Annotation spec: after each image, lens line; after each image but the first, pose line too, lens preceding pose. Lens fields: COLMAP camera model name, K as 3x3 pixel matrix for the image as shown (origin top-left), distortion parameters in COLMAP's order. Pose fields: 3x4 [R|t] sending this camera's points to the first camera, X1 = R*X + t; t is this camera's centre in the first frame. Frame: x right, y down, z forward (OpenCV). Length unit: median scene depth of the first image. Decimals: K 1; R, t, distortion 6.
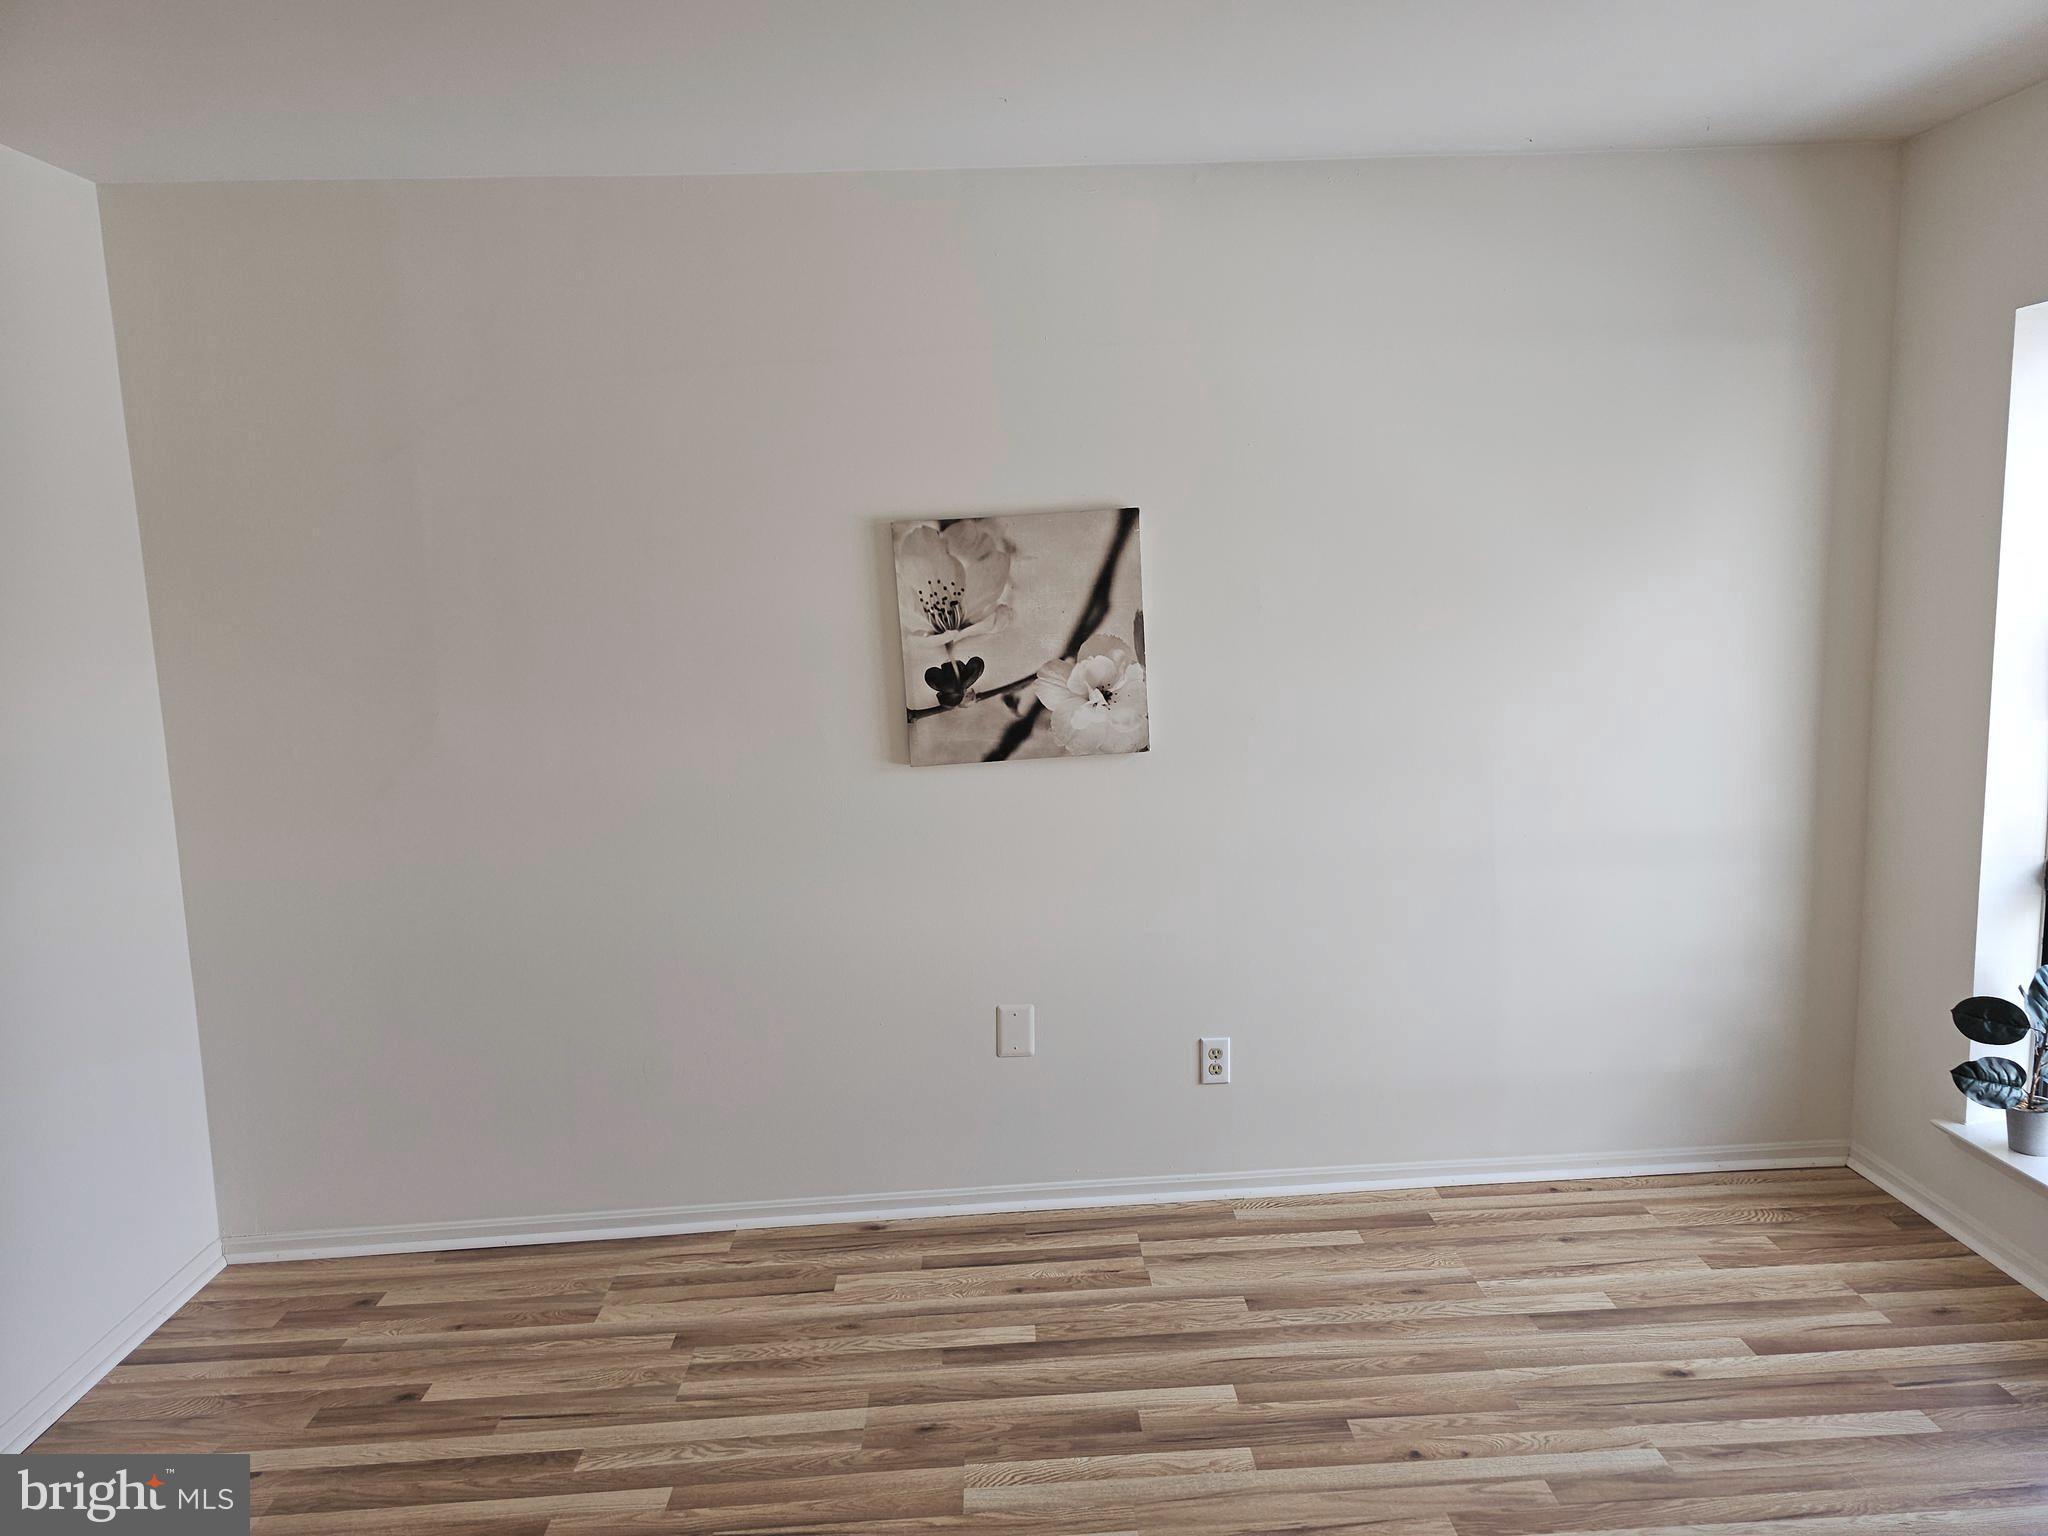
lens RADIAL K [[1373.8, 0, 1034.2], [0, 1373.8, 772.0], [0, 0, 1]] dist [0.047396, -0.030784]
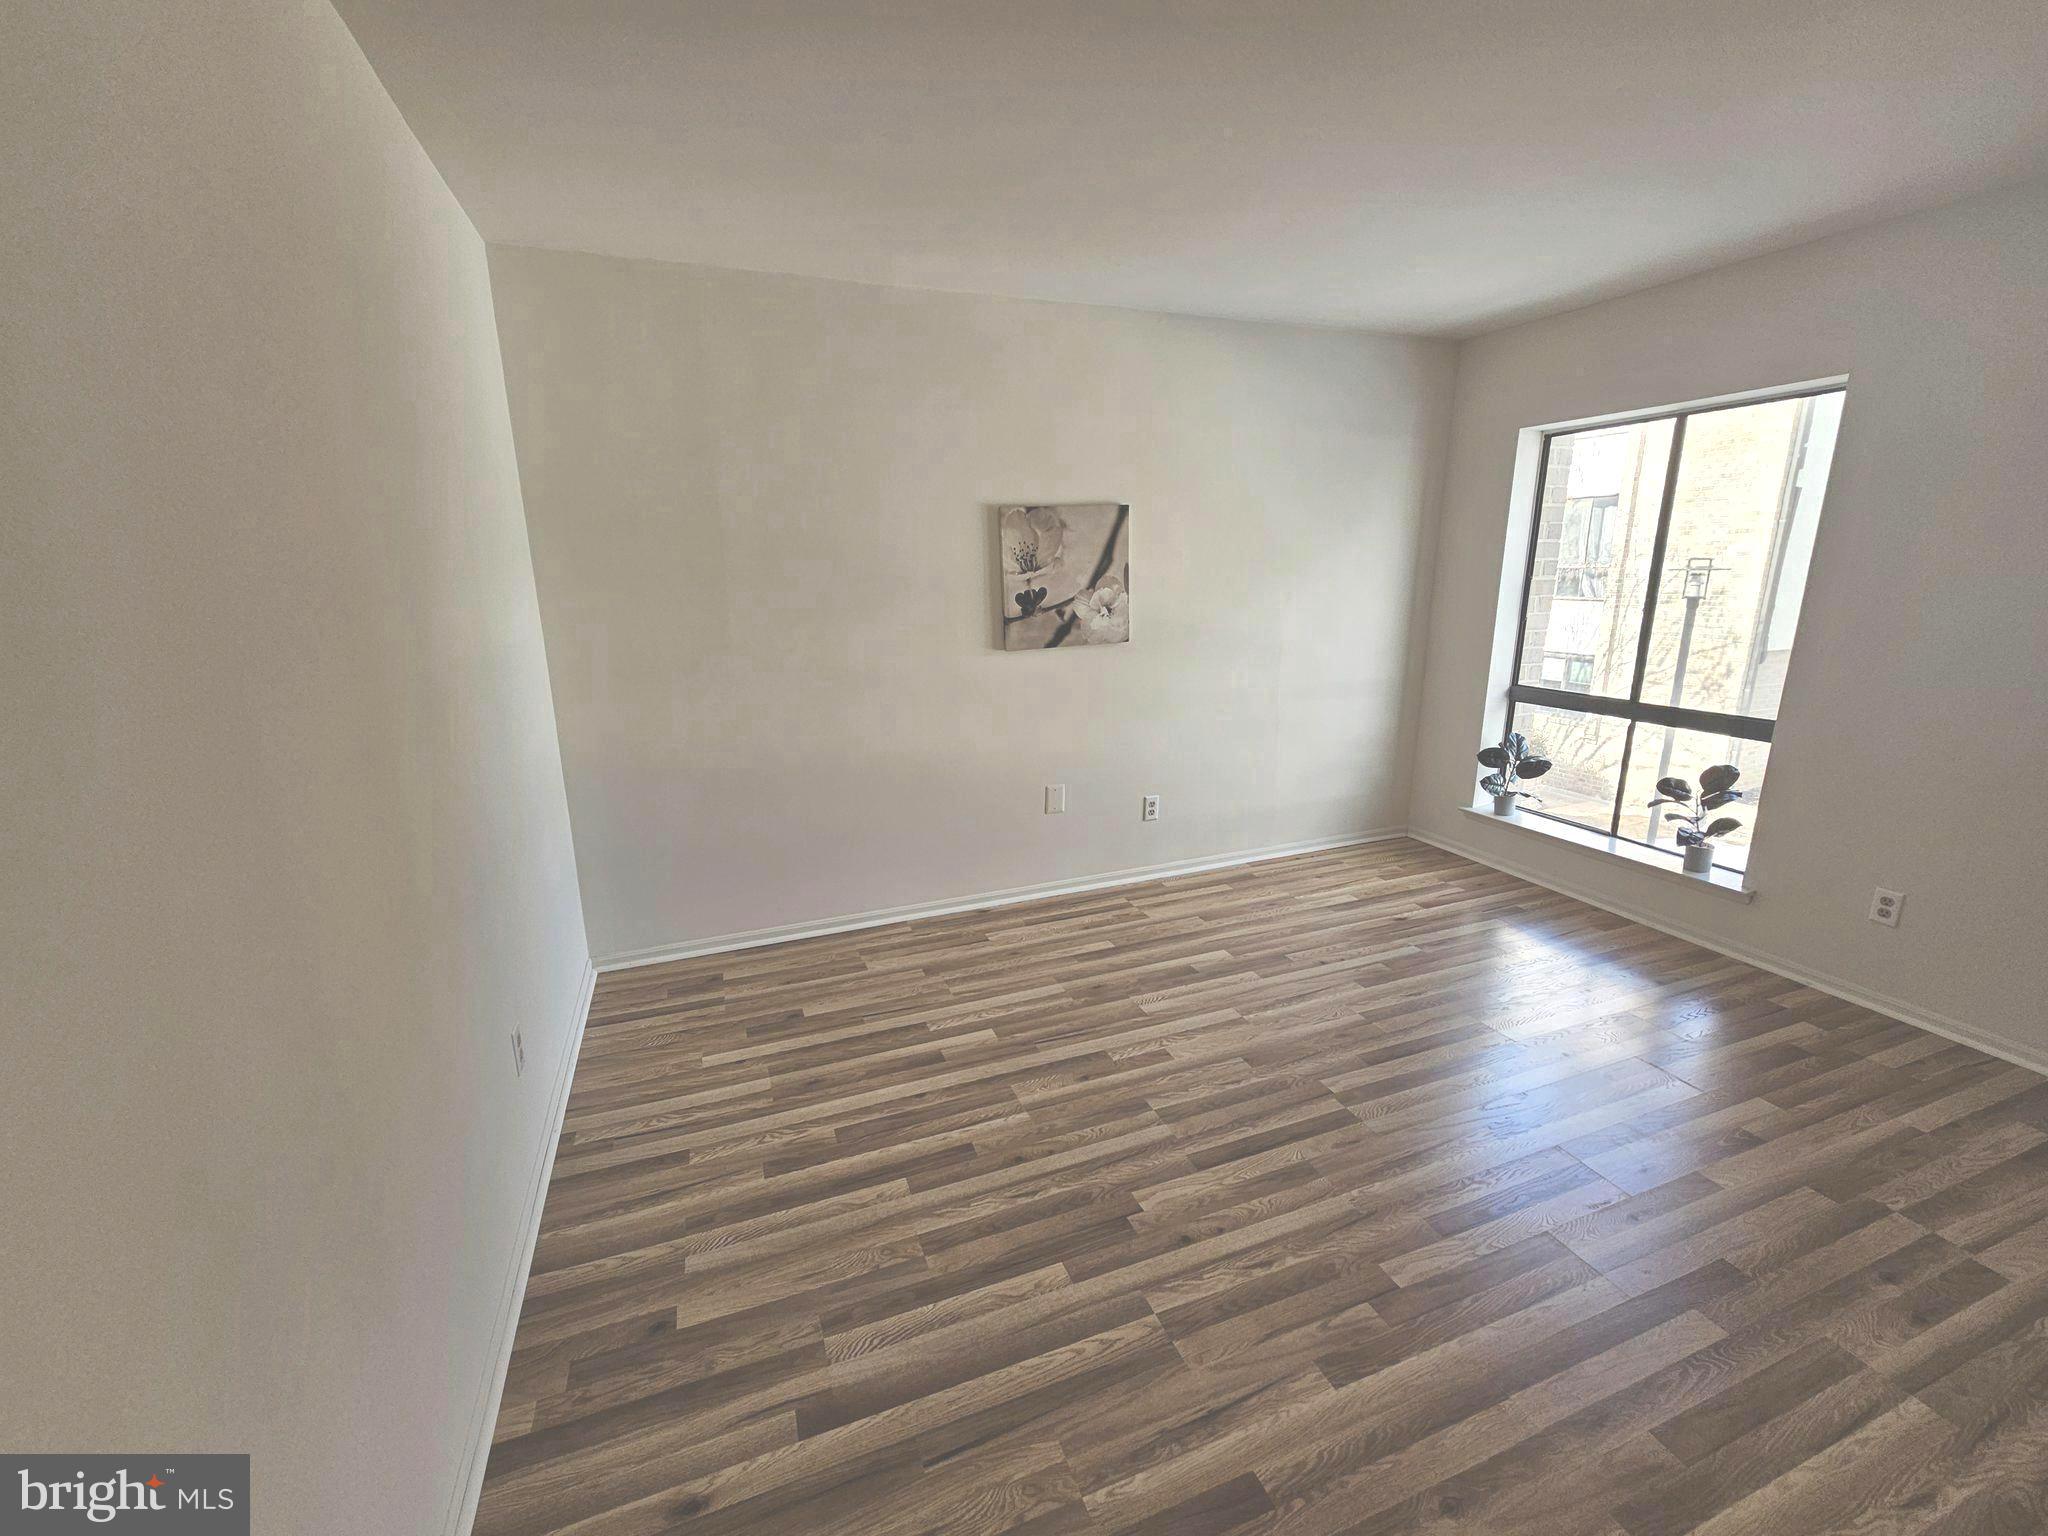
lens RADIAL K [[827.5, 0, 1031.9], [0, 827.5, 783.6], [0, 0, 1]] dist [0.001184, 0.000473]
pose [[0.949580, -0.059685, 0.307792, -0.405708], [0.027908, 0.993907, 0.106630, 0.054338], [-0.312281, -0.092664, 0.945460, -0.027536]]
